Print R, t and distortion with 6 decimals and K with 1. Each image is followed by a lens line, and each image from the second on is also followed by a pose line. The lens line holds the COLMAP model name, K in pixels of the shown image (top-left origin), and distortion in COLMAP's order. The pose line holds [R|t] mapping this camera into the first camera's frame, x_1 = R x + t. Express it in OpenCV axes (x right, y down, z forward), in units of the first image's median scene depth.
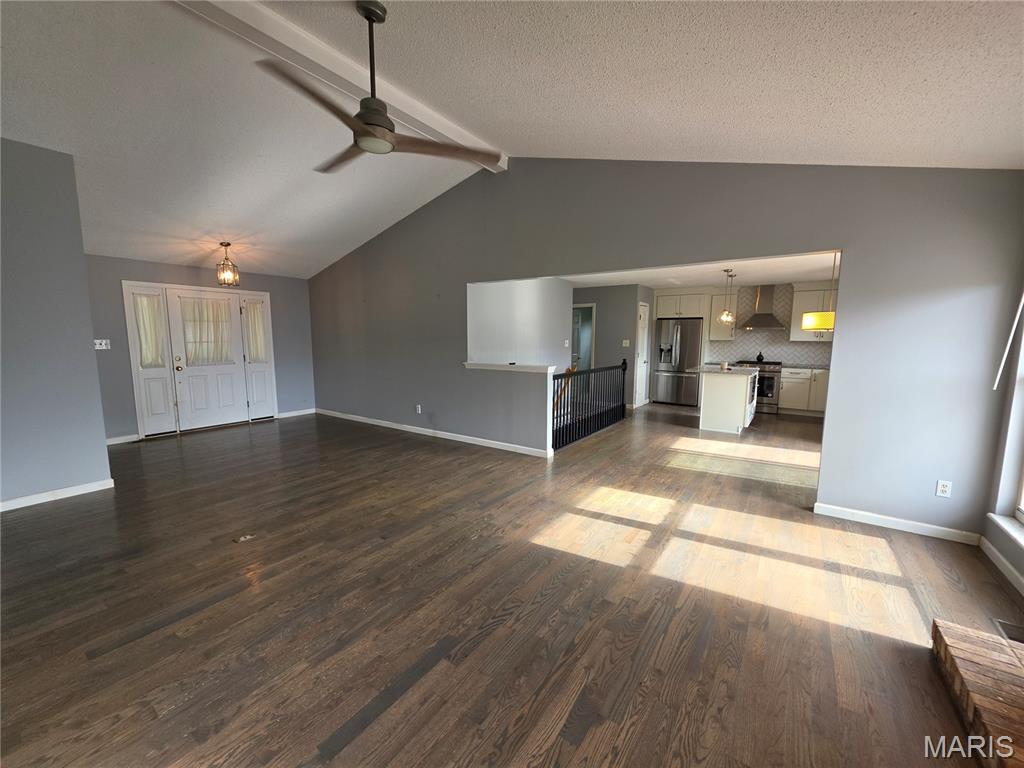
lens RADIAL K [[409.6, 0, 513.2], [0, 409.6, 387.0], [0, 0, 1]] dist [-0.004191, 0.000535]
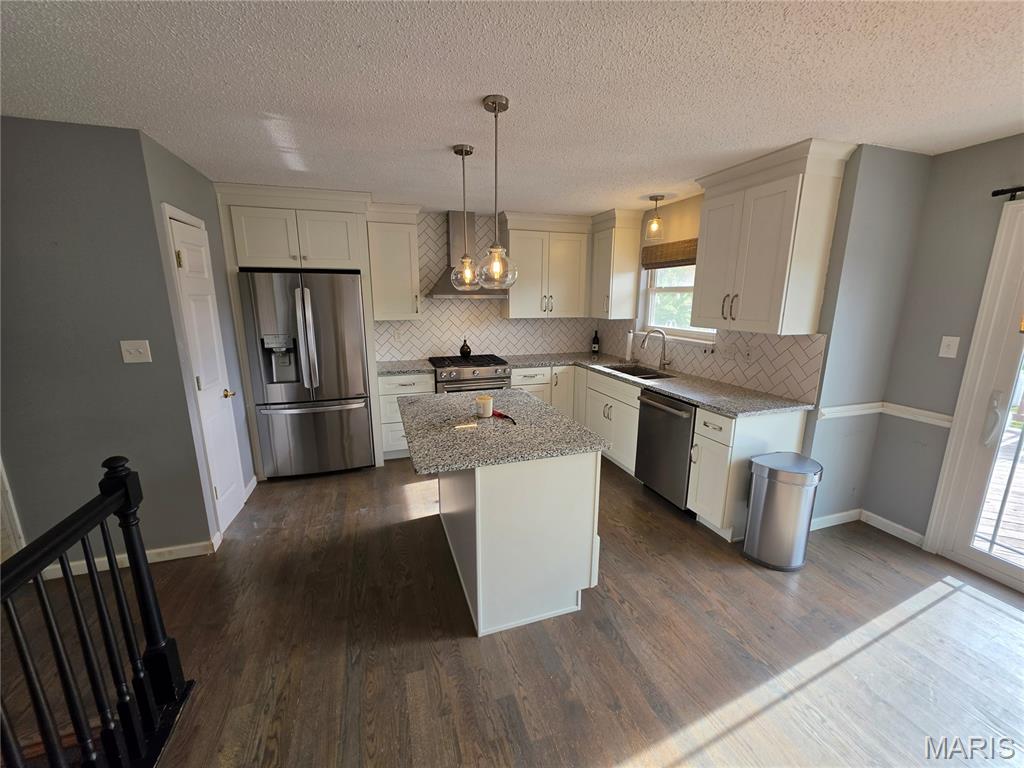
lens RADIAL K [[409.6, 0, 513.9], [0, 409.6, 380.9], [0, 0, 1]] dist [-0.004191, 0.000535]
pose [[0.590178, -0.169943, 0.789182, 0.197227], [0.097847, 0.985442, 0.139033, -0.097476], [-0.801321, -0.004835, 0.598215, 0.601080]]
